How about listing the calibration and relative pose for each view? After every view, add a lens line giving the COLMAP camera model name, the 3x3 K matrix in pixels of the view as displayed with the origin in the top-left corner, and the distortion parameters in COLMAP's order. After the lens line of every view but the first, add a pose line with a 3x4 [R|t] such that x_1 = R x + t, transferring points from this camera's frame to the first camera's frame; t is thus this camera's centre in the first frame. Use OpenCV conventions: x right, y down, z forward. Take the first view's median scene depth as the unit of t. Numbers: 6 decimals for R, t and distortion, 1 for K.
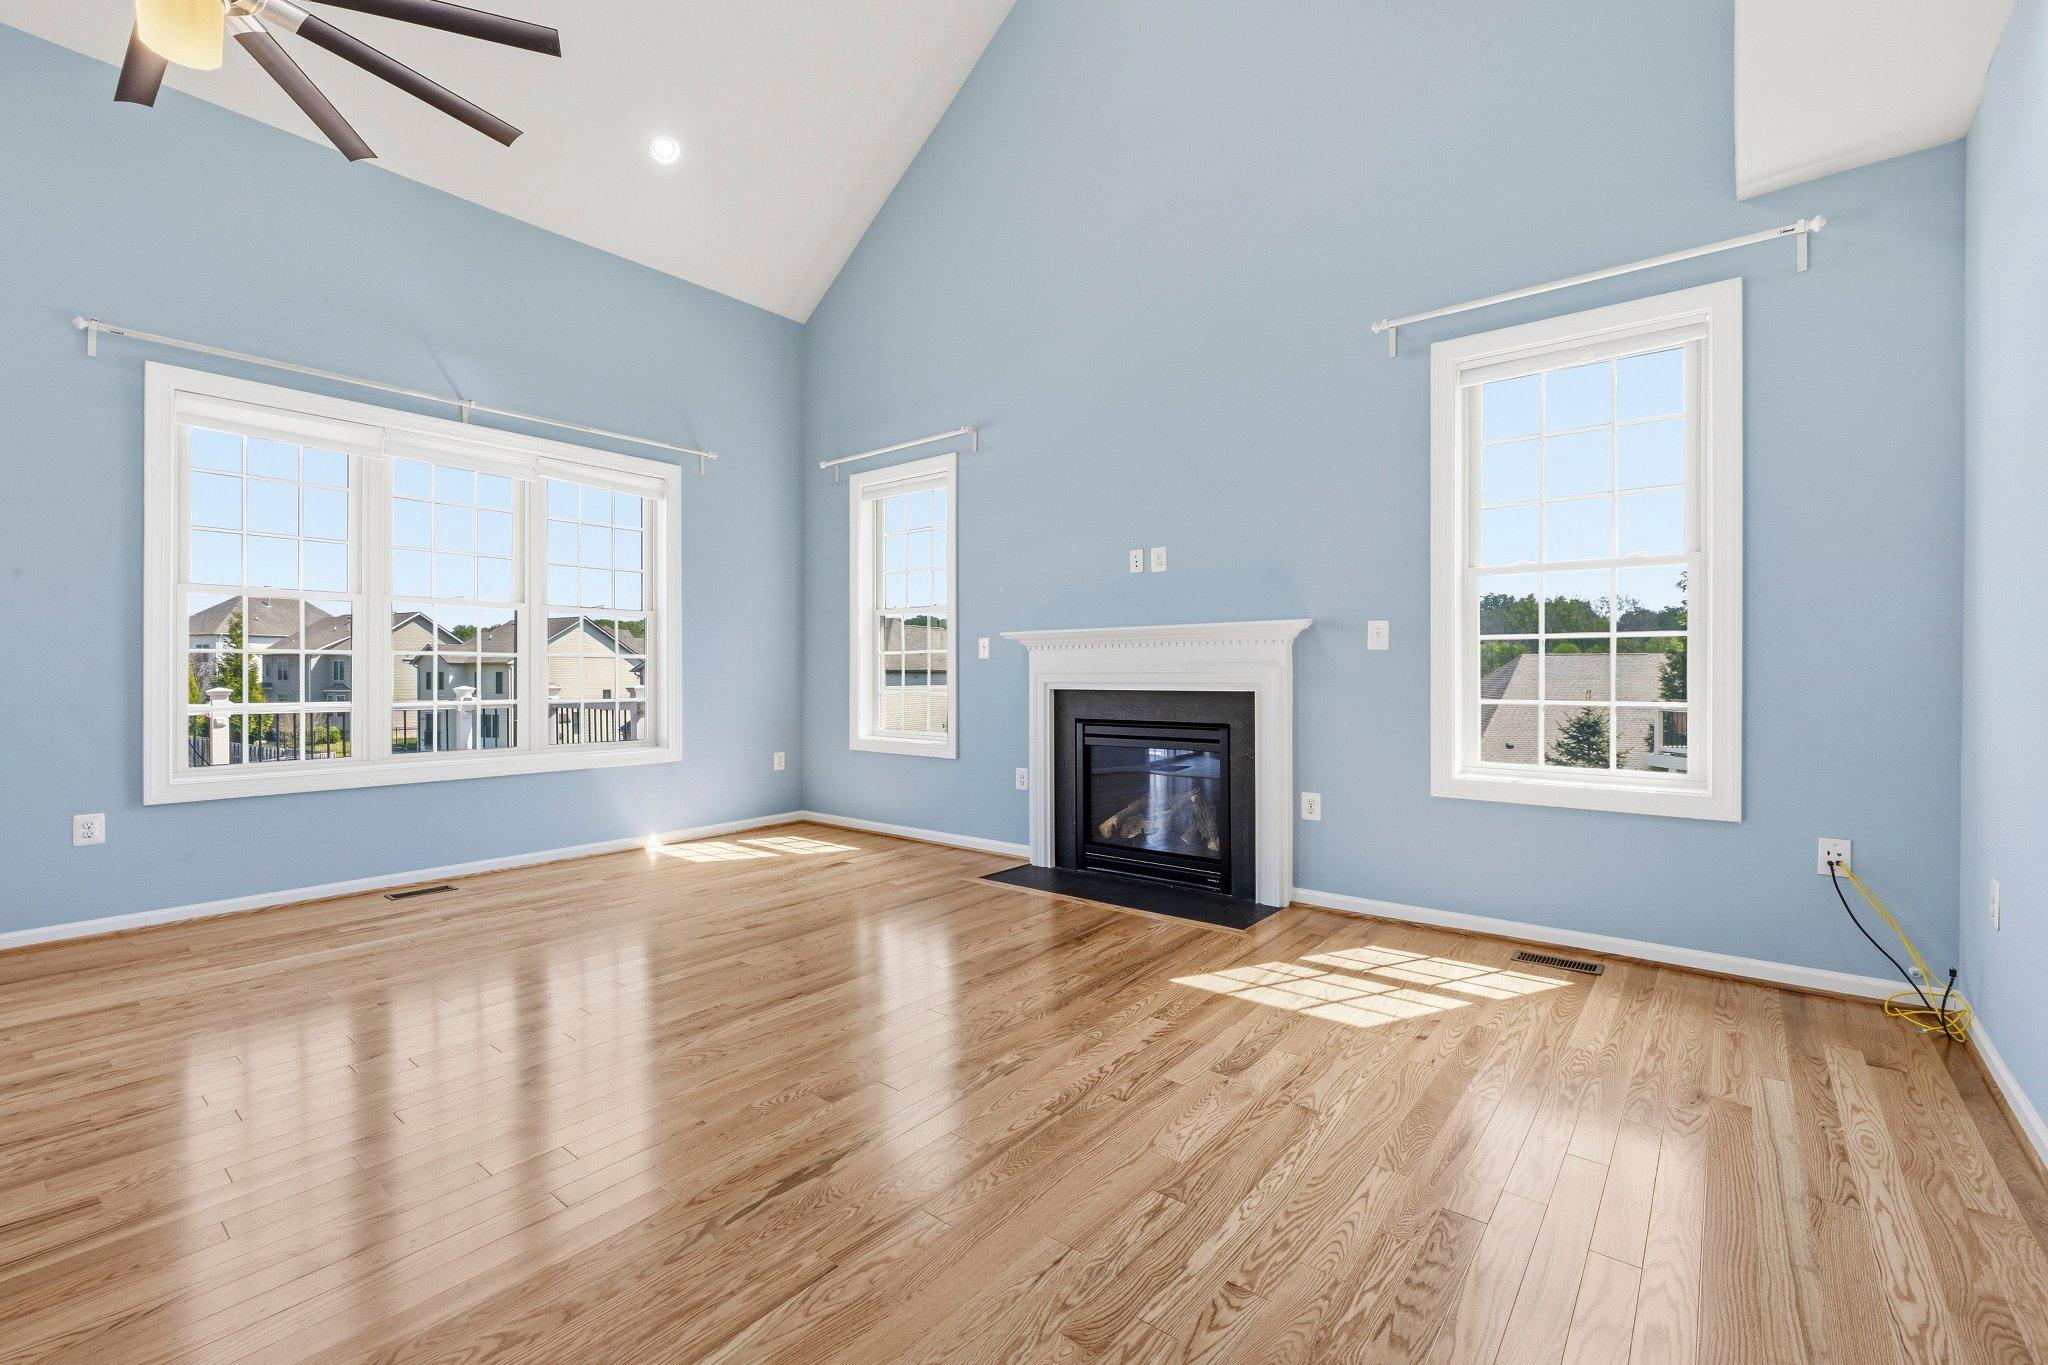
lens RADIAL K [[869.5, 0, 1021.7], [0, 869.5, 673.9], [0, 0, 1]] dist [0.002068, -0.000418]
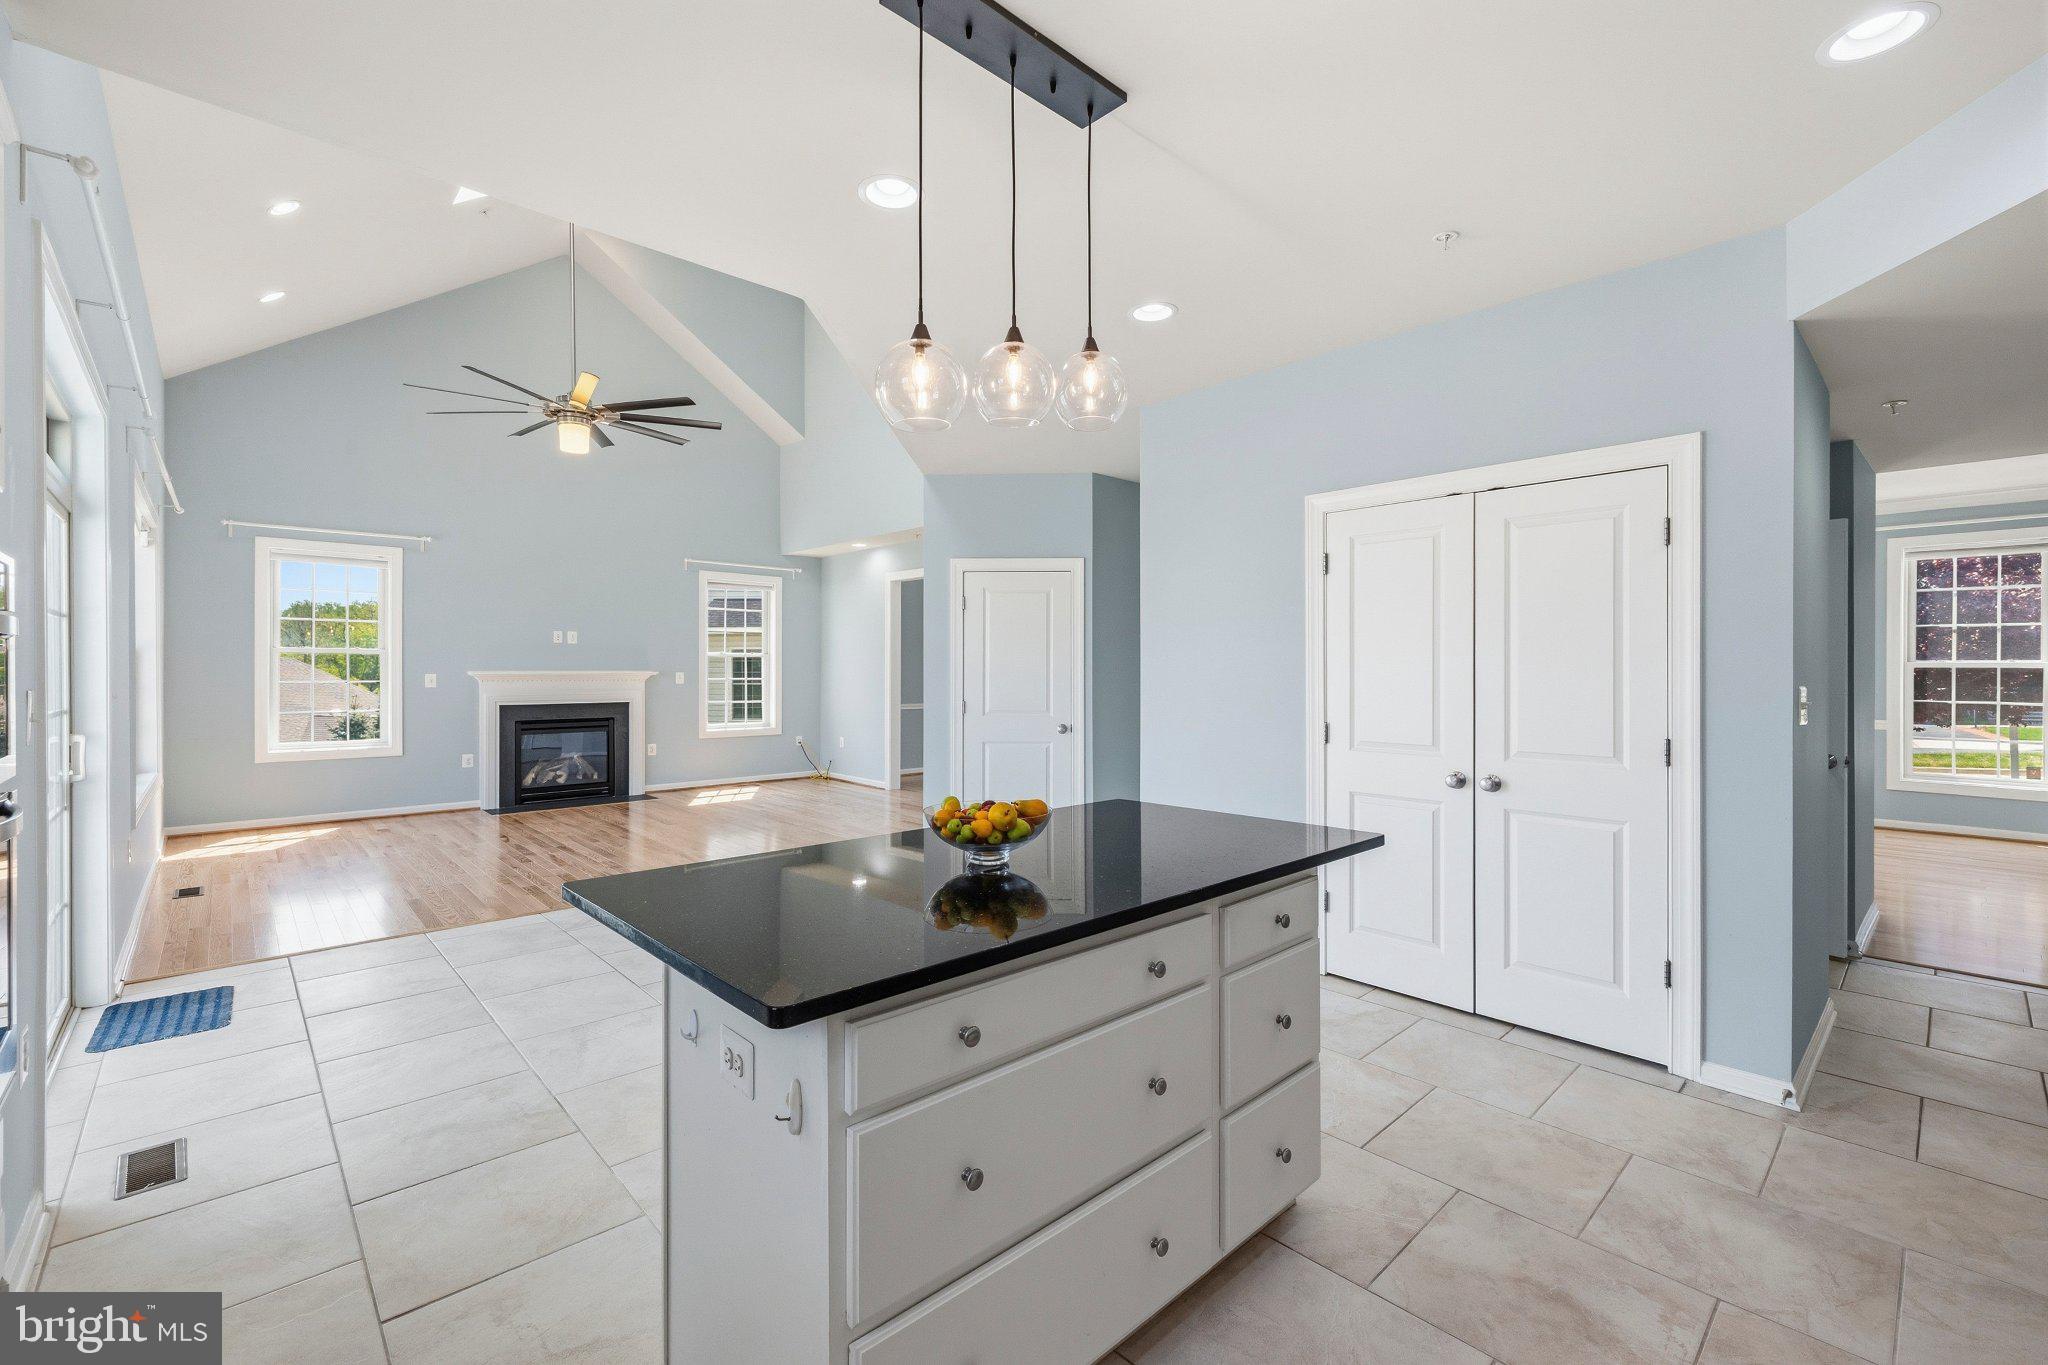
lens RADIAL K [[869.5, 0, 1032.5], [0, 869.5, 681.4], [0, 0, 1]] dist [0.002068, -0.000418]
pose [[0.132465, -0.010007, 0.991137, -1.672107], [-0.000504, 0.999948, 0.010164, -0.051979], [-0.991188, -0.001846, 0.132453, -0.305264]]
